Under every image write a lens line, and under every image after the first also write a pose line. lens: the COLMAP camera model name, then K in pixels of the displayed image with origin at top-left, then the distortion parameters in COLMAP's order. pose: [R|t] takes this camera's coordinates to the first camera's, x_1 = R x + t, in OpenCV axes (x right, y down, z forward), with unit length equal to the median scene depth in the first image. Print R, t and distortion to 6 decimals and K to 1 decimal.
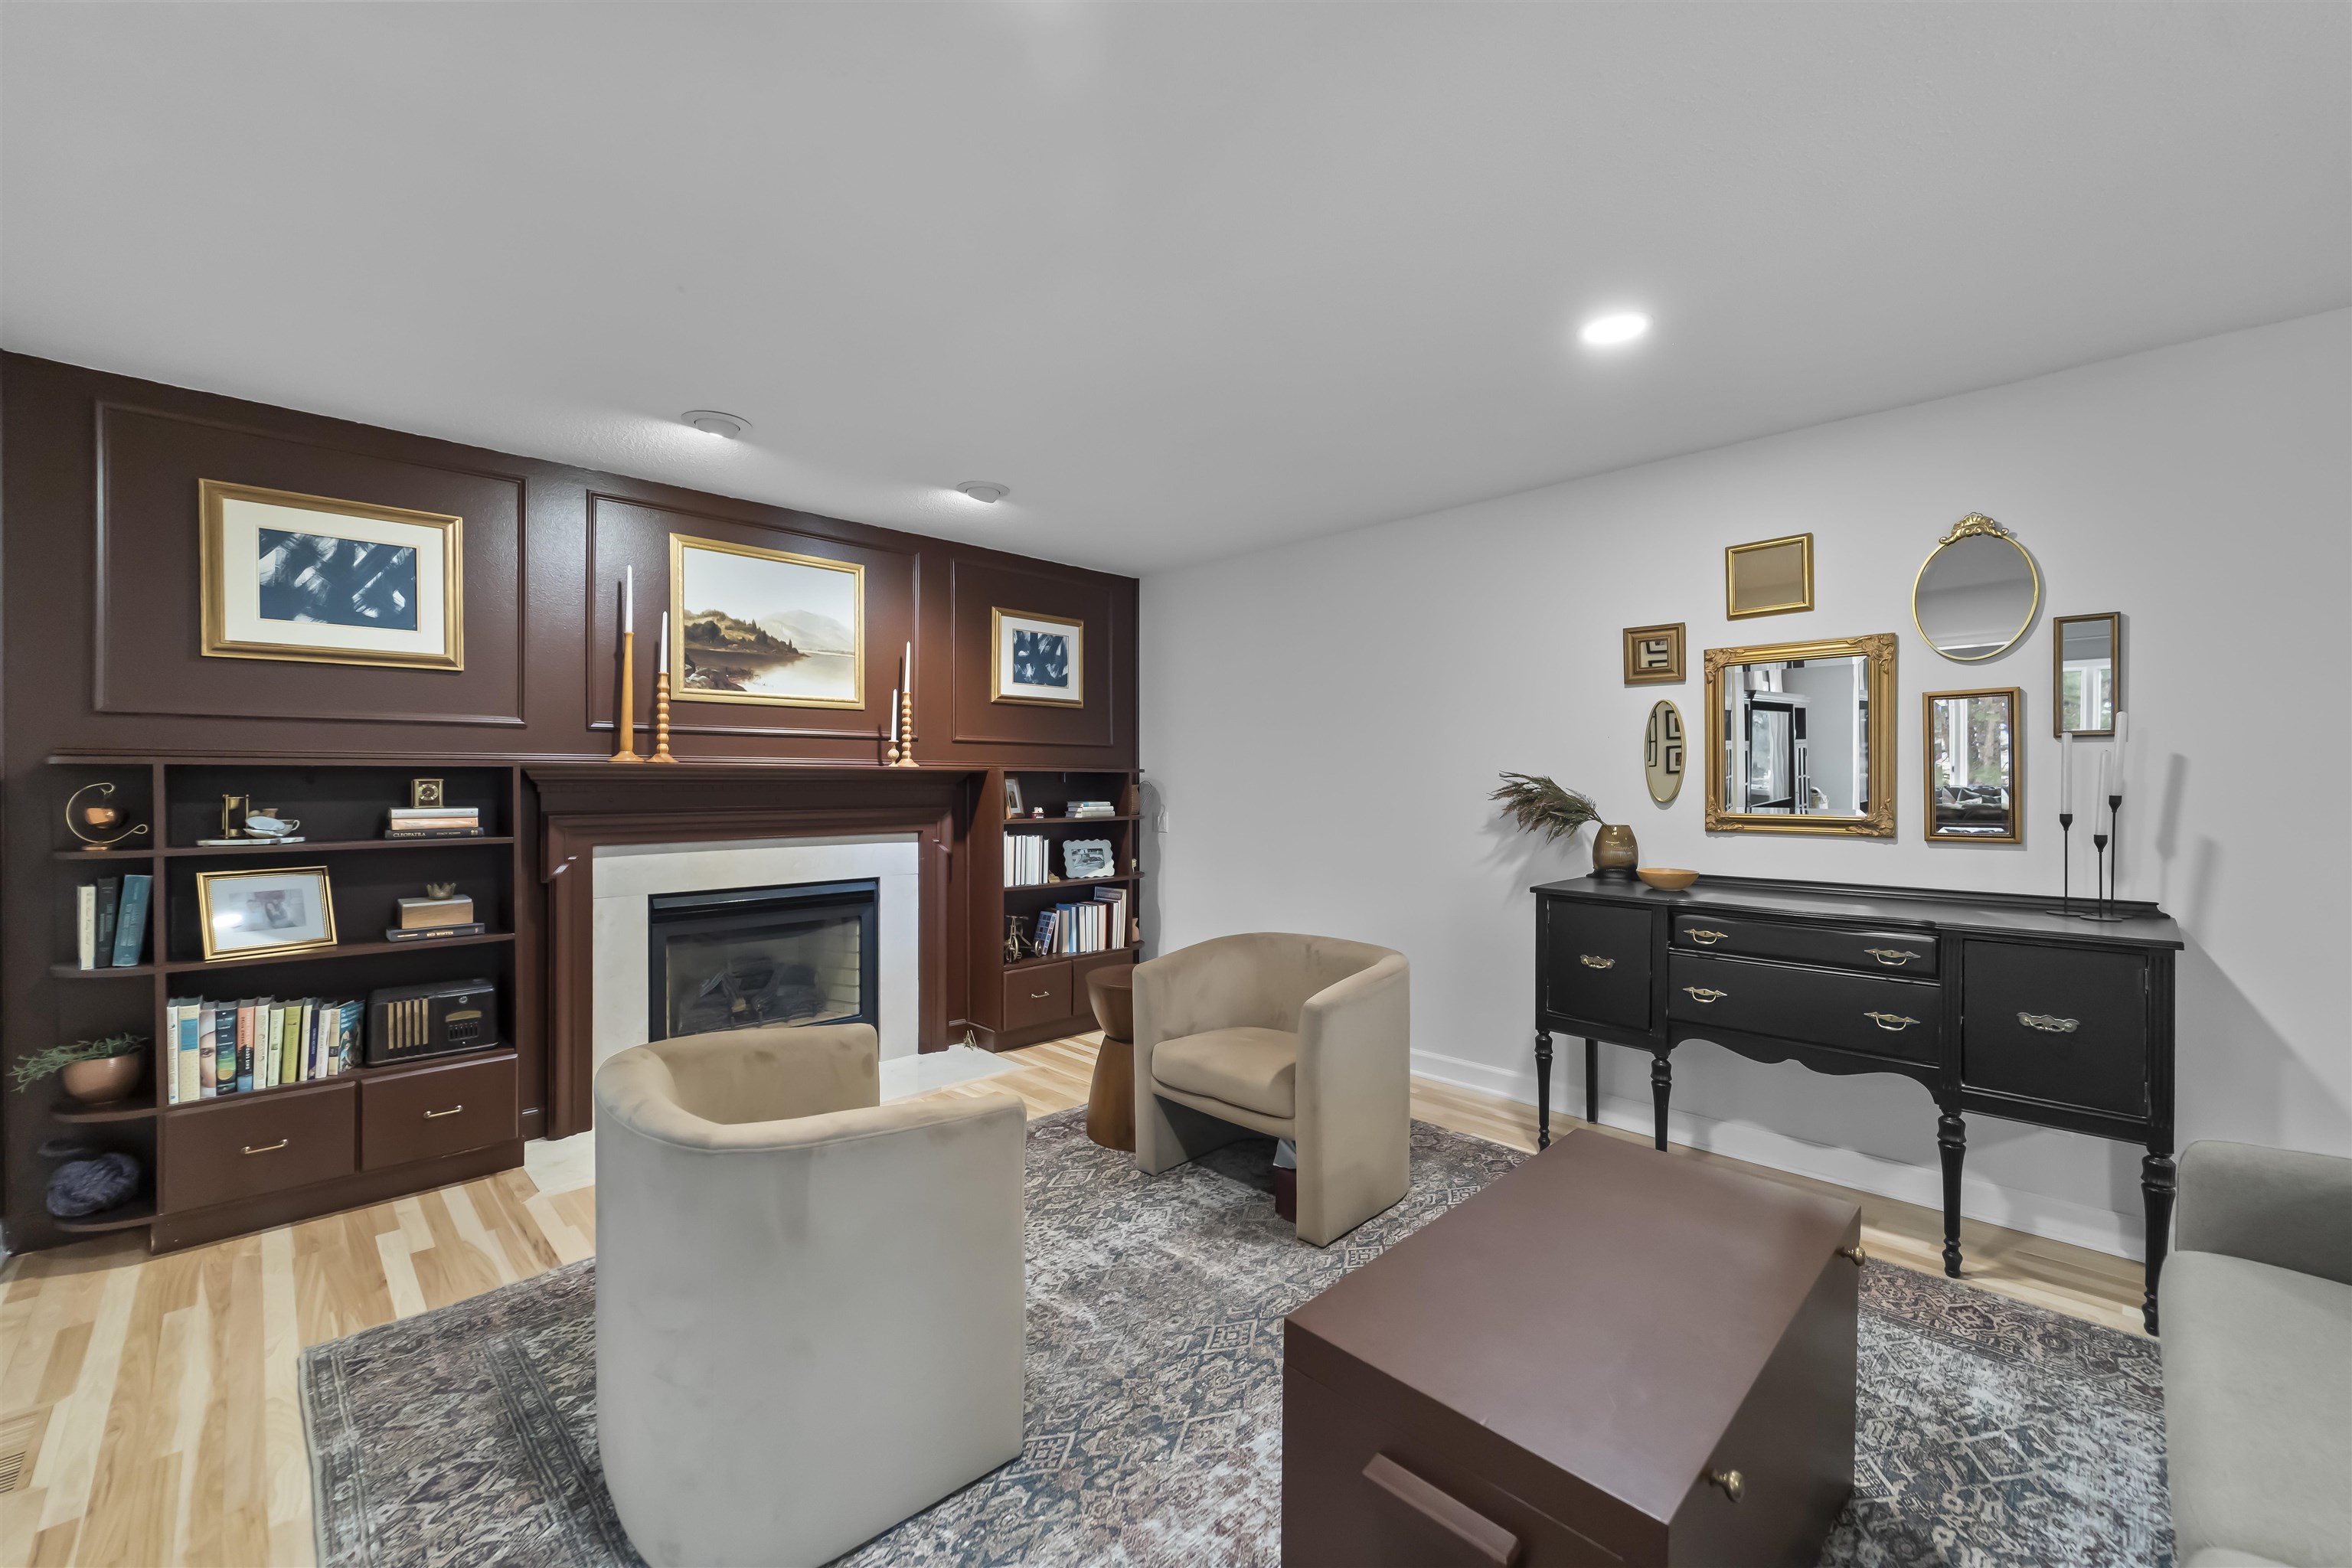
lens RADIAL K [[943.1, 0, 1176.0], [0, 943.1, 784.0], [0, 0, 1]] dist [0.000176, -0.000081]
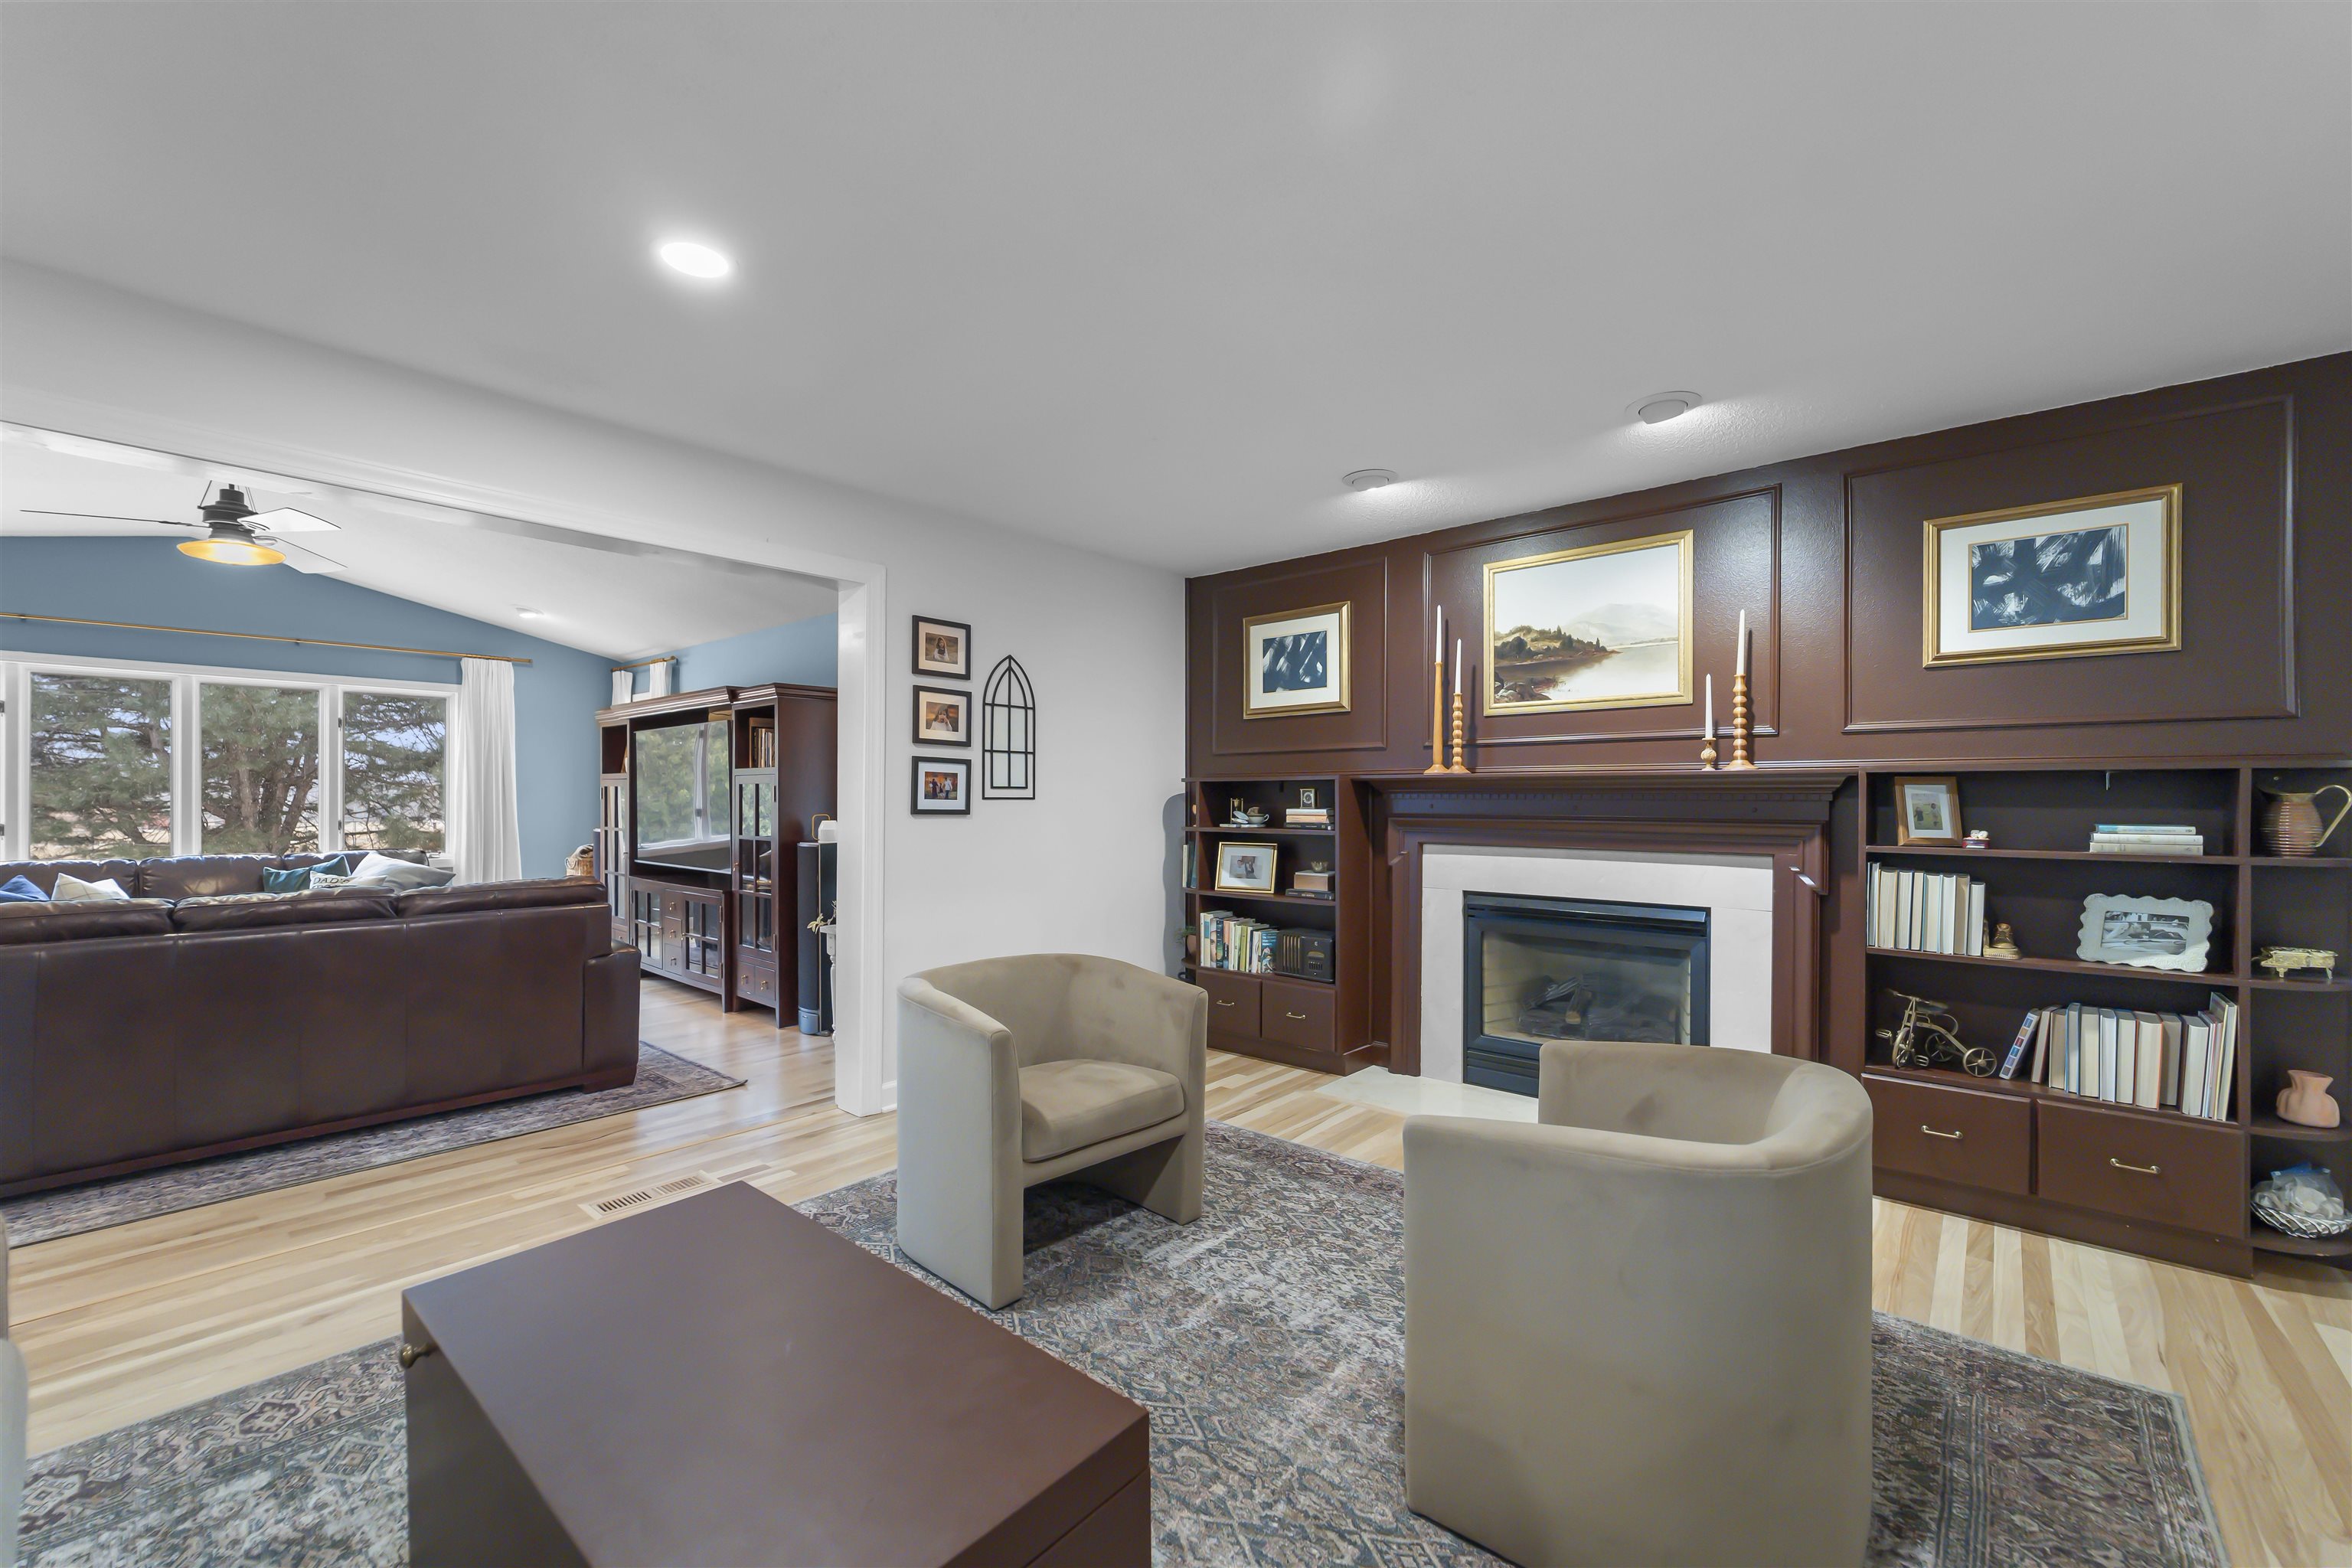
lens RADIAL K [[954.3, 0, 1168.3], [0, 954.3, 802.8], [0, 0, 1]] dist [0.000388, -0.000133]
pose [[0.073999, 0.003142, -0.997253, 0.540656], [-0.007183, 0.999971, 0.002617, 0.011426], [0.997232, 0.006969, 0.074019, 0.544458]]
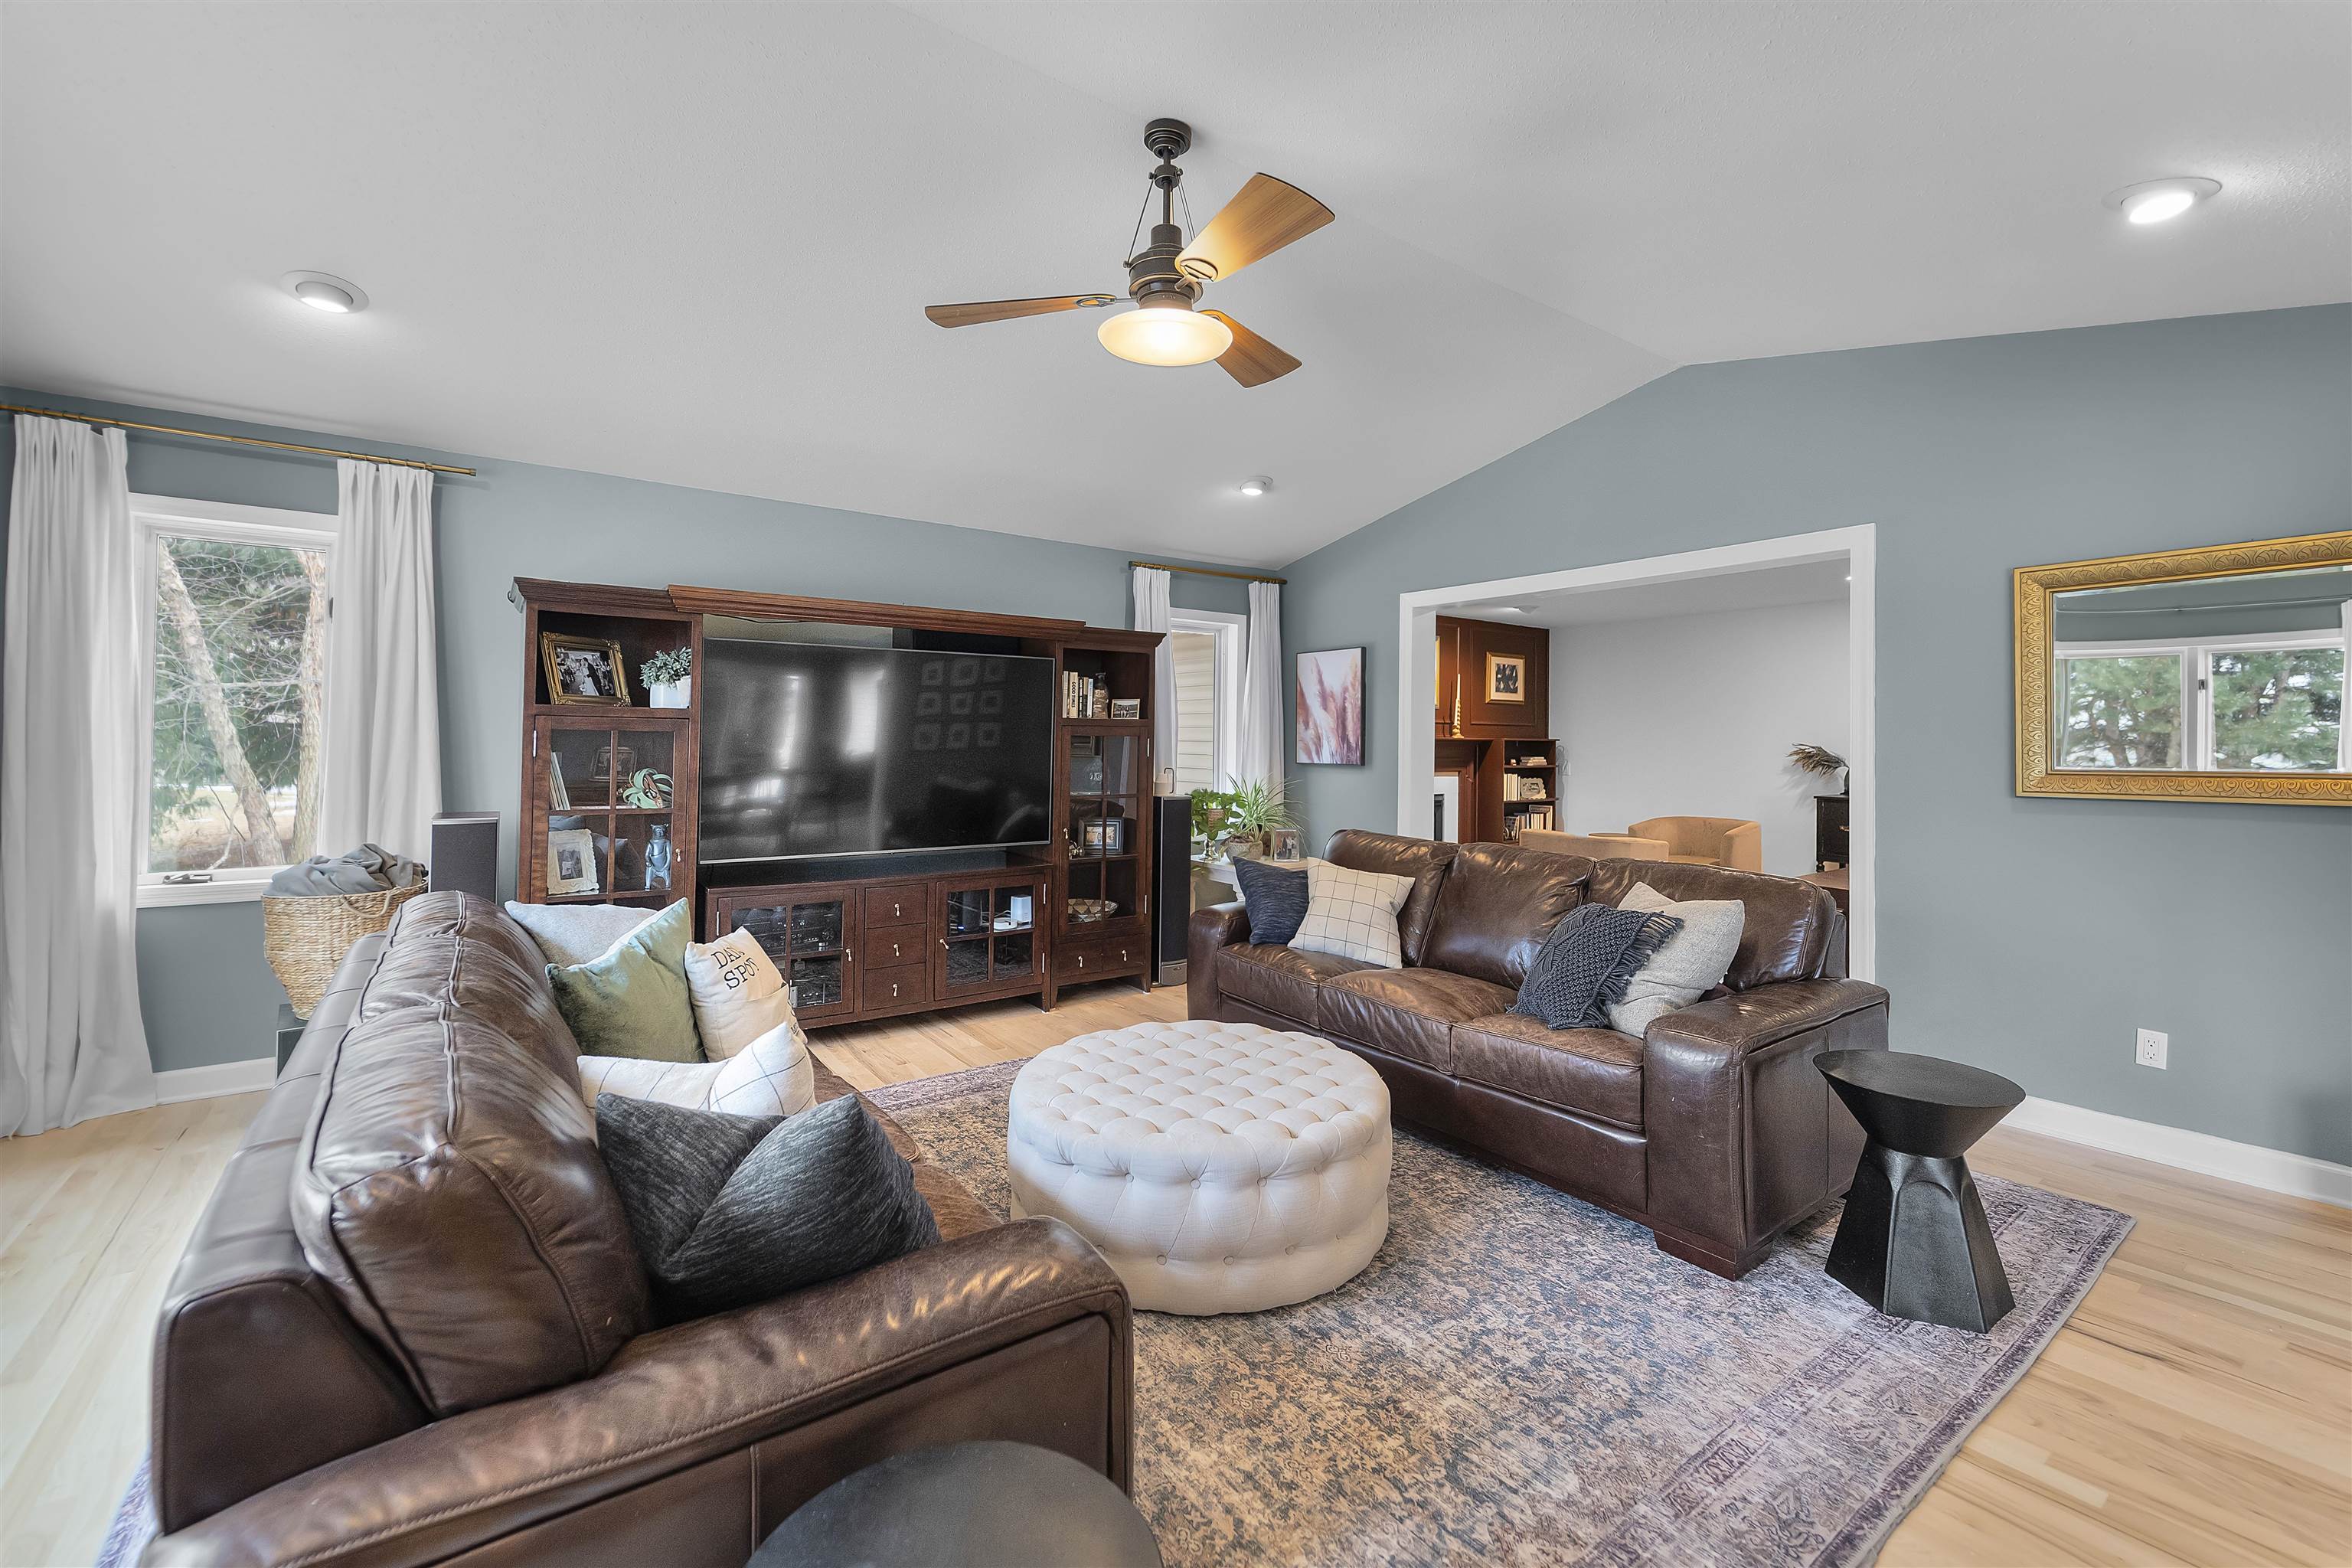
lens RADIAL K [[985.1, 0, 1174.2], [0, 985.1, 731.6], [0, 0, 1]] dist [-0.001095, -0.000393]
pose [[0.989327, 0.006559, -0.145567, -0.662004], [-0.008718, 0.999861, -0.014201, 0.003271], [0.145454, 0.015318, 0.989246, -1.289788]]
